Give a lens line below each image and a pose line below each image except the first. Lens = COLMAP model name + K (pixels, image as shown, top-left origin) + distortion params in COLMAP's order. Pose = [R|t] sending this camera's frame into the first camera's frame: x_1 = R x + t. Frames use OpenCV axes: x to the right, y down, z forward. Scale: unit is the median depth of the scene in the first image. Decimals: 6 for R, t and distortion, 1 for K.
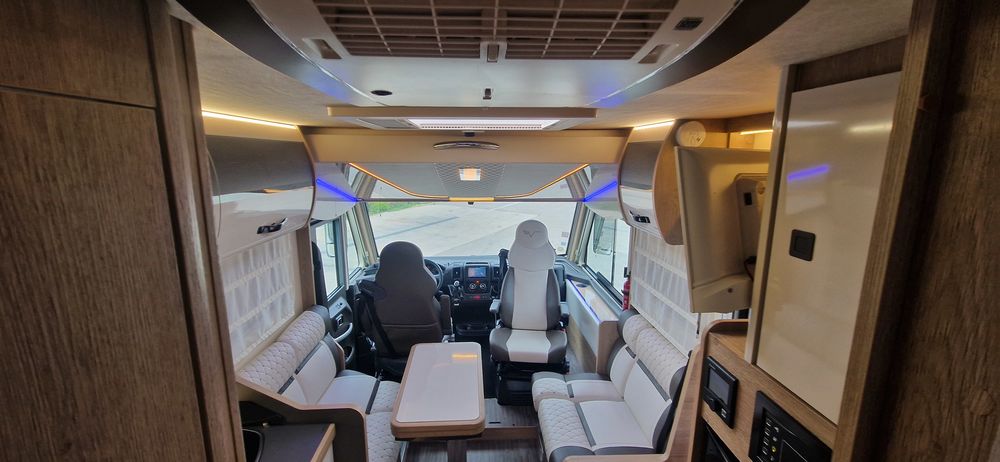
lens RADIAL K [[410.6, 0, 499.3], [0, 410.6, 228.6], [0, 0, 1]] dist [0.000534, -0.001832]
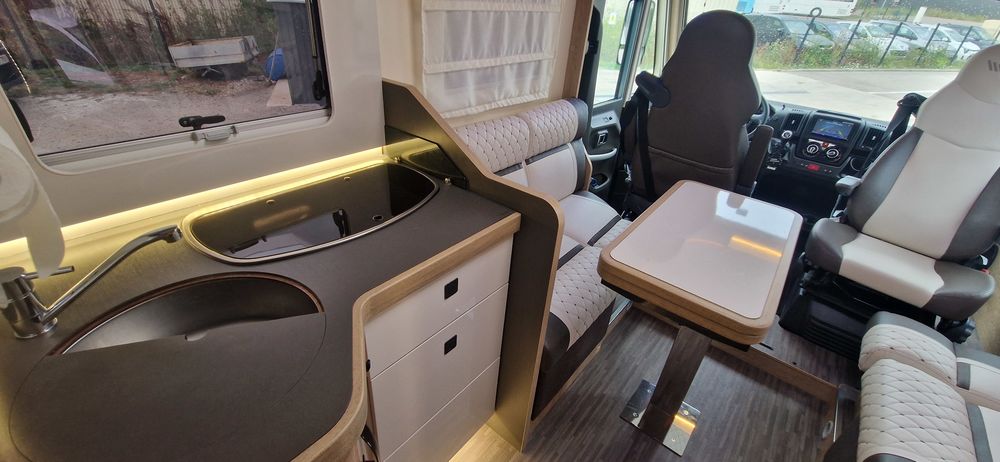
lens RADIAL K [[410.6, 0, 485.5], [0, 410.6, 226.9], [0, 0, 1]] dist [0.000534, -0.001832]
pose [[0.723300, 0.383139, -0.574493, -0.029527], [-0.184986, 0.909055, 0.373363, 0.150113], [0.665295, -0.163780, 0.728395, 0.277324]]
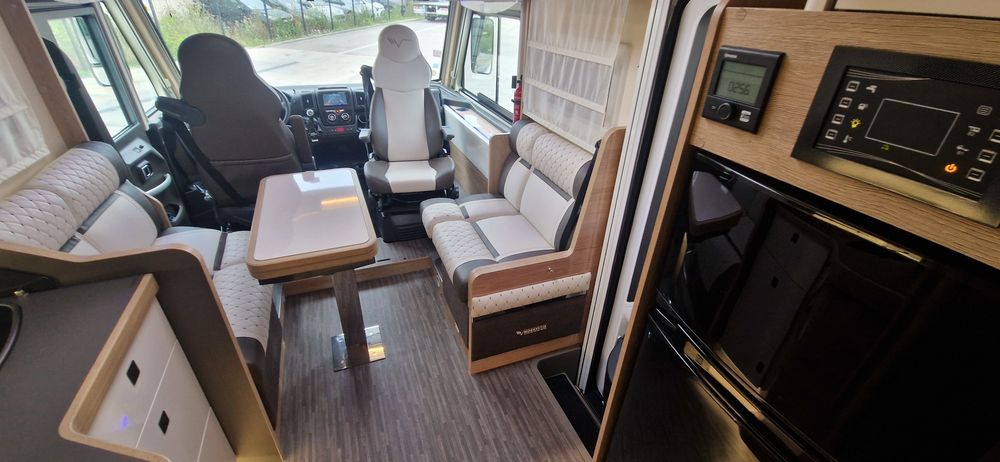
lens RADIAL K [[410.6, 0, 502.4], [0, 410.6, 228.0], [0, 0, 1]] dist [0.000534, -0.001832]
pose [[0.944936, -0.138895, 0.296319, -0.024433], [0.031007, 0.939391, 0.341444, 0.111472], [-0.325784, -0.313455, 0.891970, 0.132417]]
